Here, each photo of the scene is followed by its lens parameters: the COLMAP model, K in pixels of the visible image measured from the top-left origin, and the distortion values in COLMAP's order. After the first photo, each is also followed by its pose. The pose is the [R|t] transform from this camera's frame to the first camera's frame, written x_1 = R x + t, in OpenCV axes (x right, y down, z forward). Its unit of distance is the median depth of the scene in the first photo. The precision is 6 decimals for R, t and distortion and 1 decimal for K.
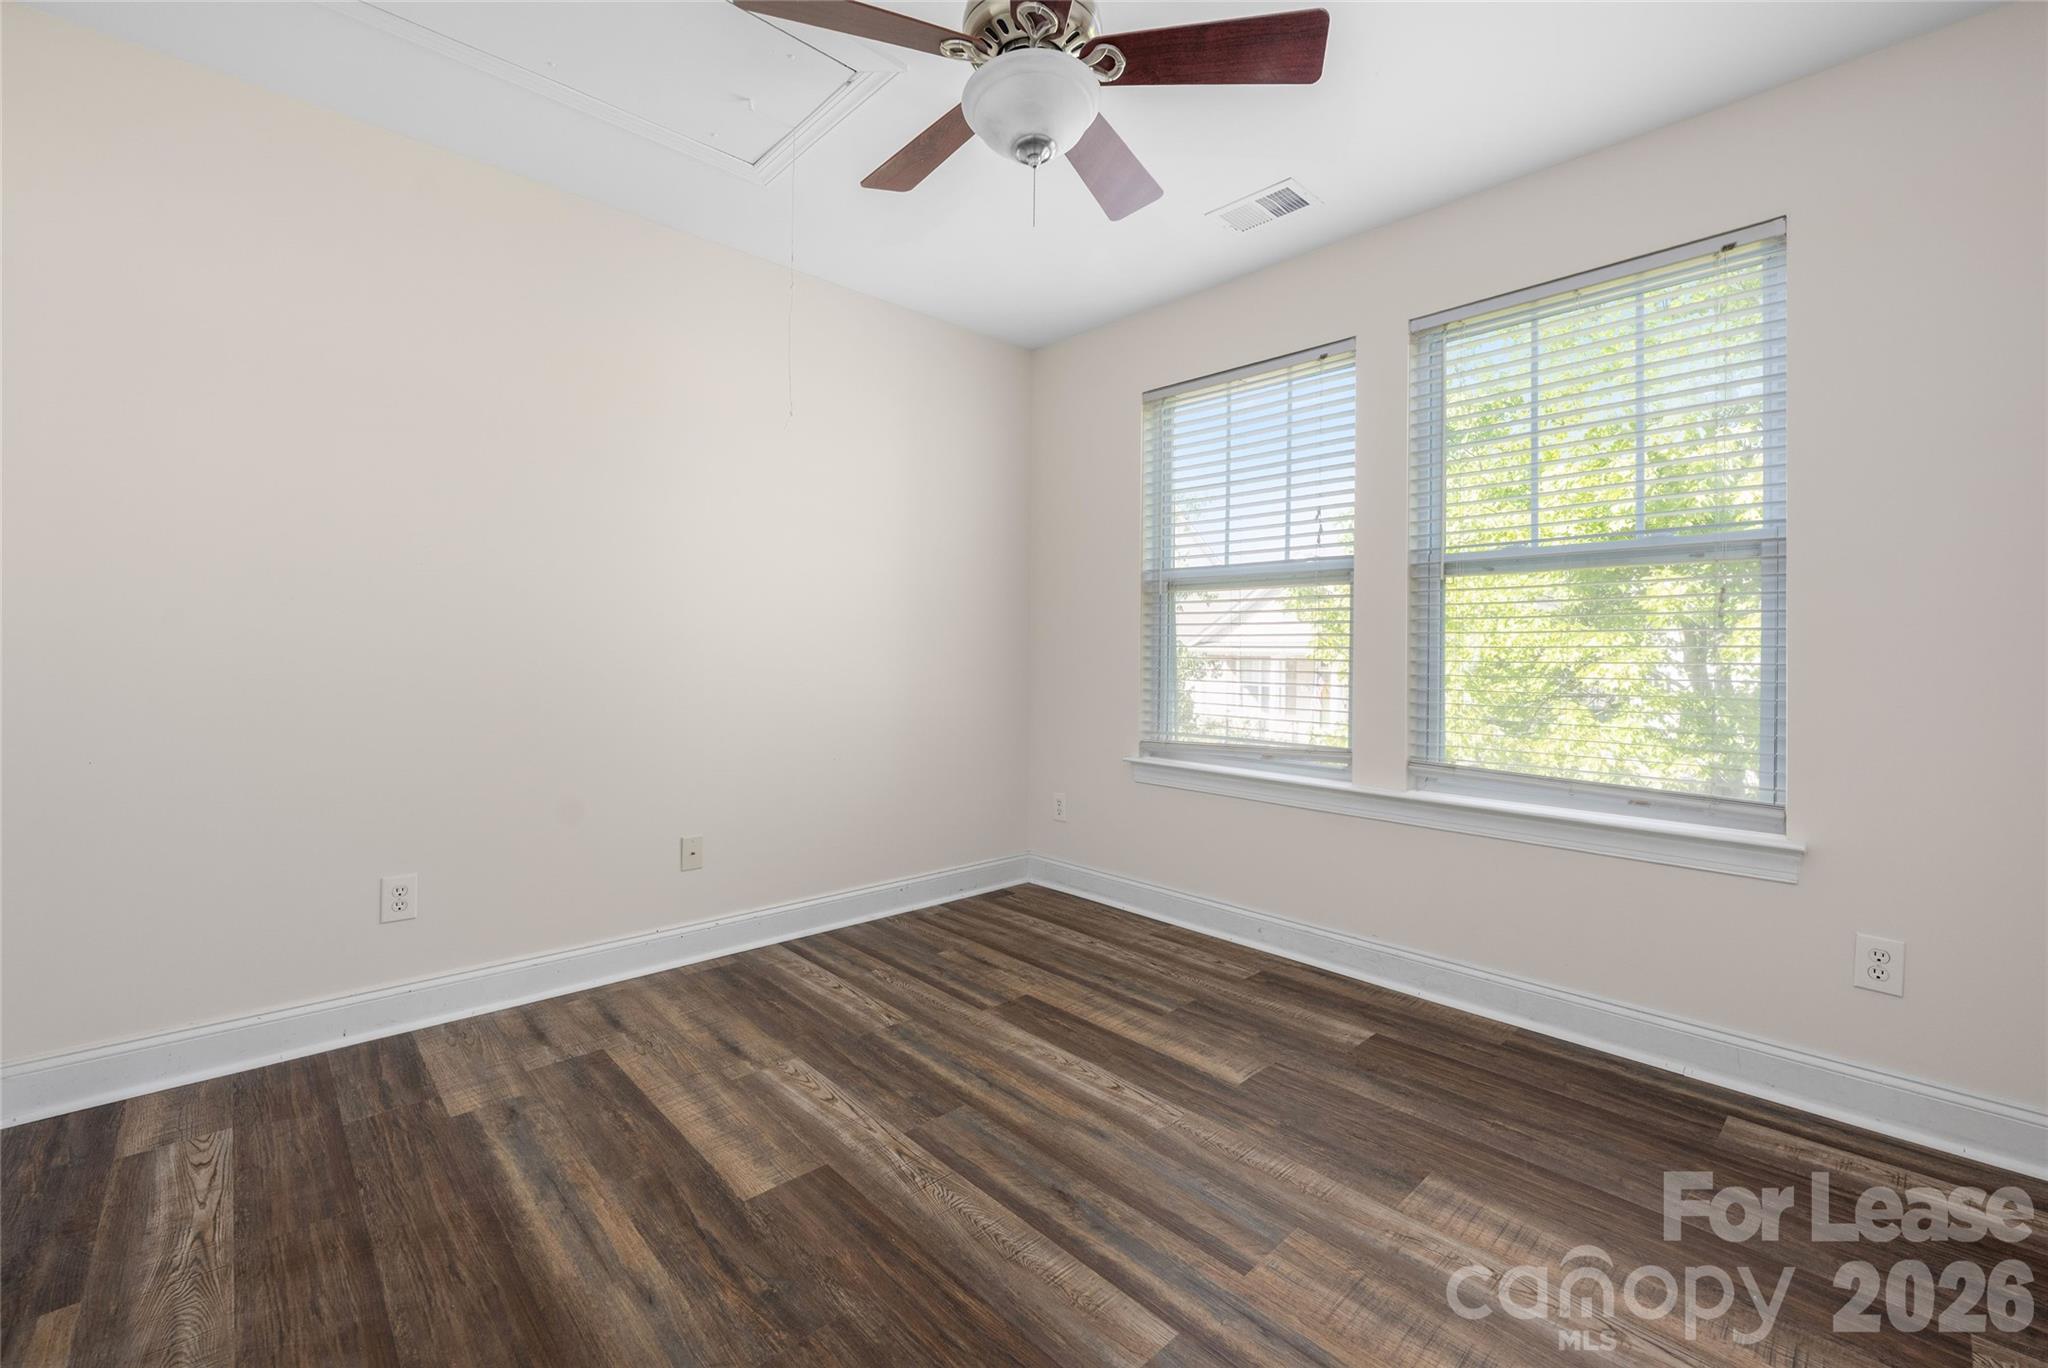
lens RADIAL K [[857.9, 0, 1028.6], [0, 857.9, 657.9], [0, 0, 1]] dist [-0.003475, -0.000463]
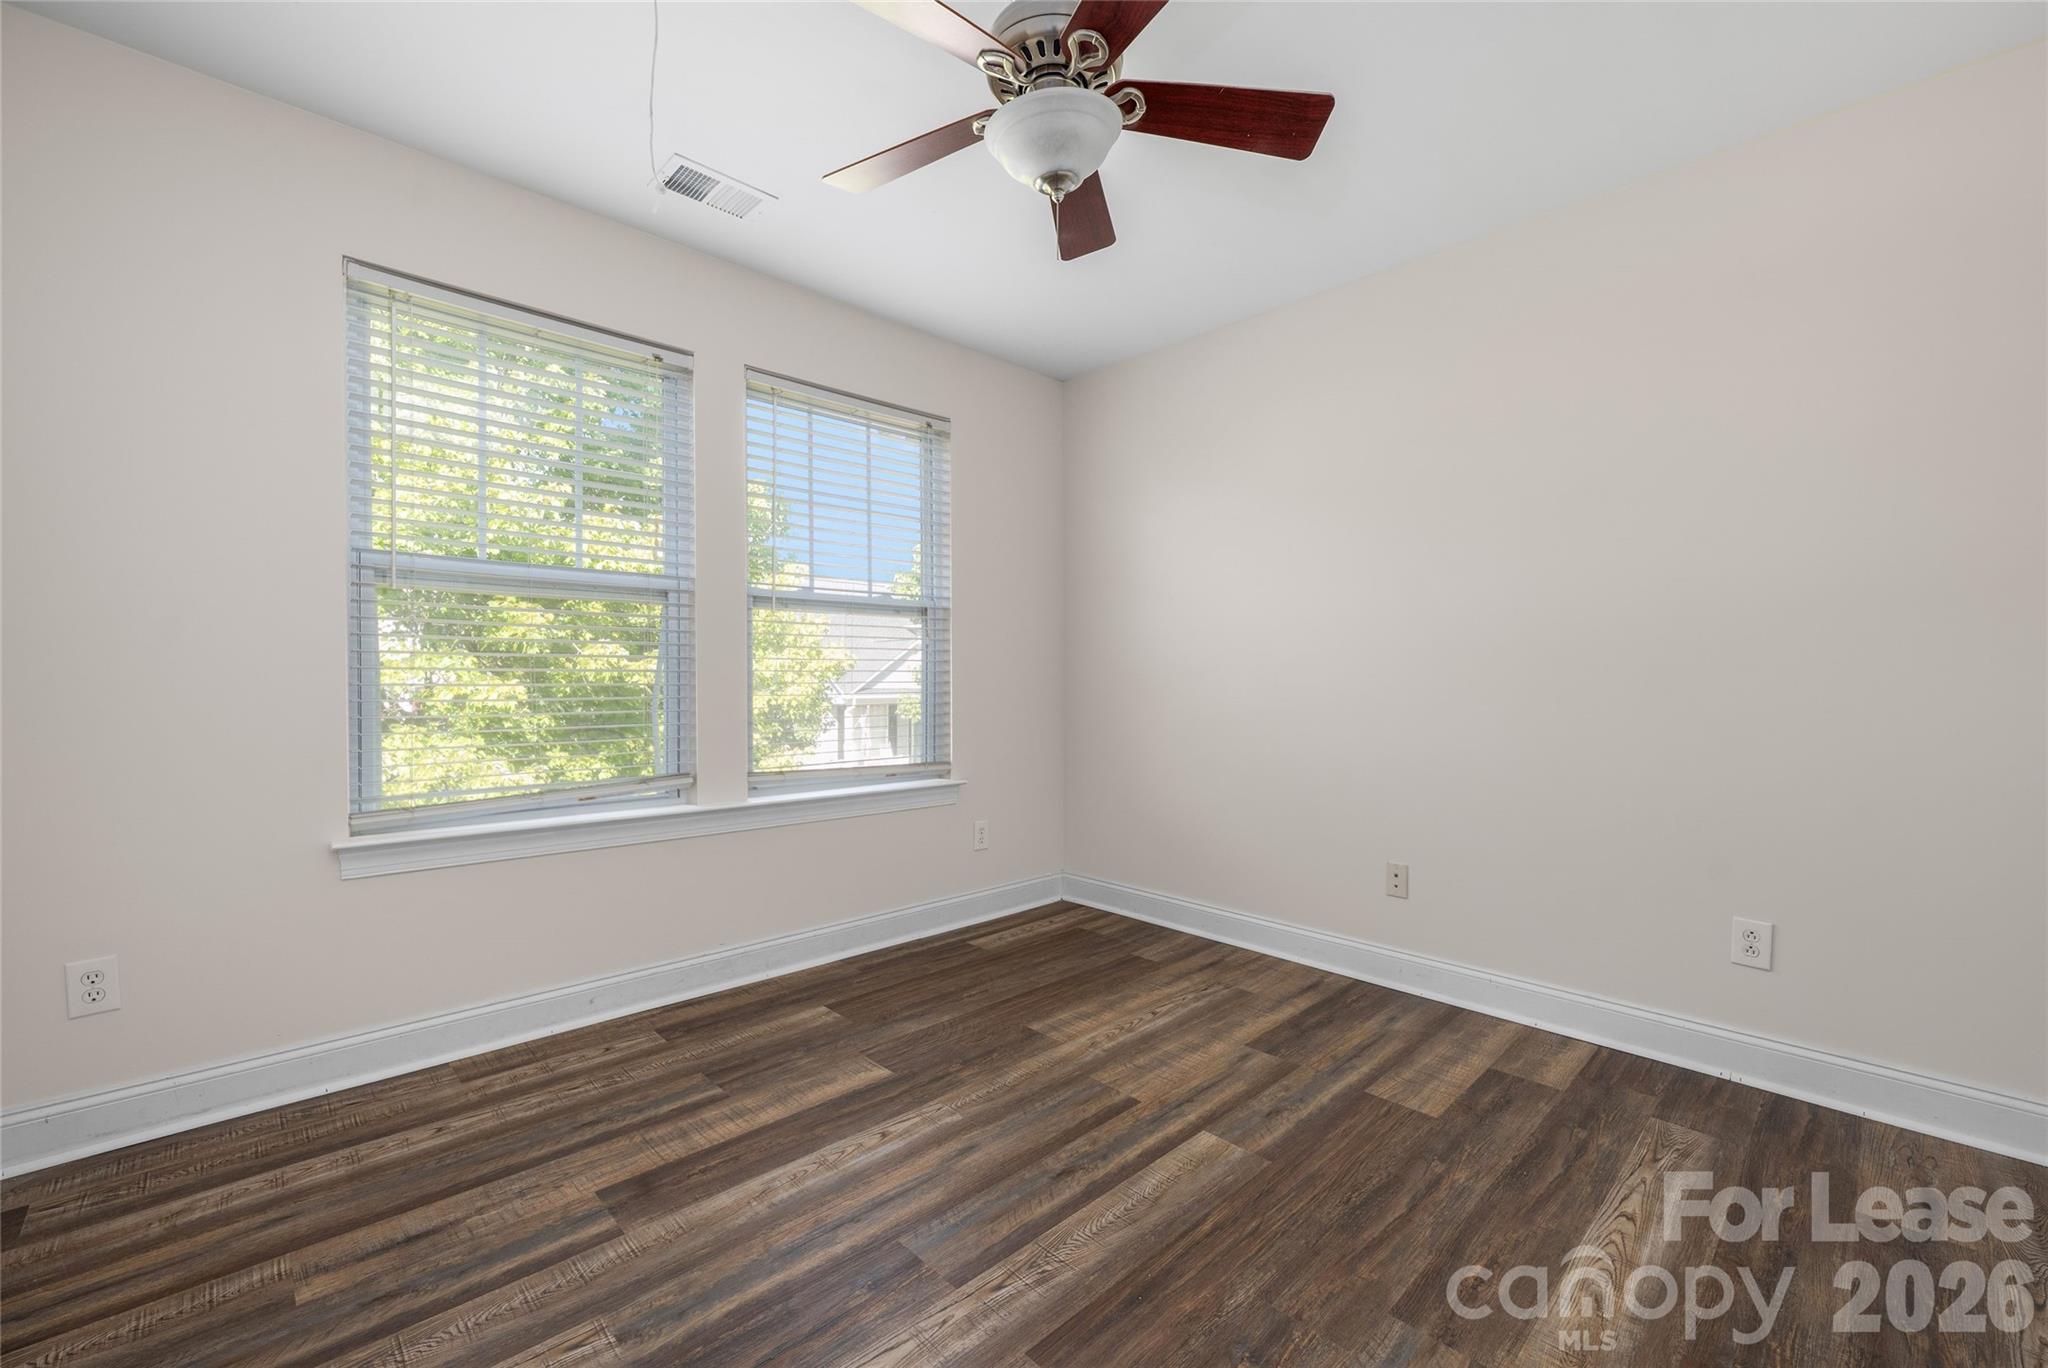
lens RADIAL K [[840.3, 0, 1024.0], [0, 840.3, 684.0], [0, 0, 1]] dist [-0.004482, -0.000050]
pose [[-0.015228, -0.018485, 0.999713, -0.810411], [0.000685, 0.999829, 0.018498, -0.016544], [-0.999884, 0.000967, -0.015213, 0.844189]]
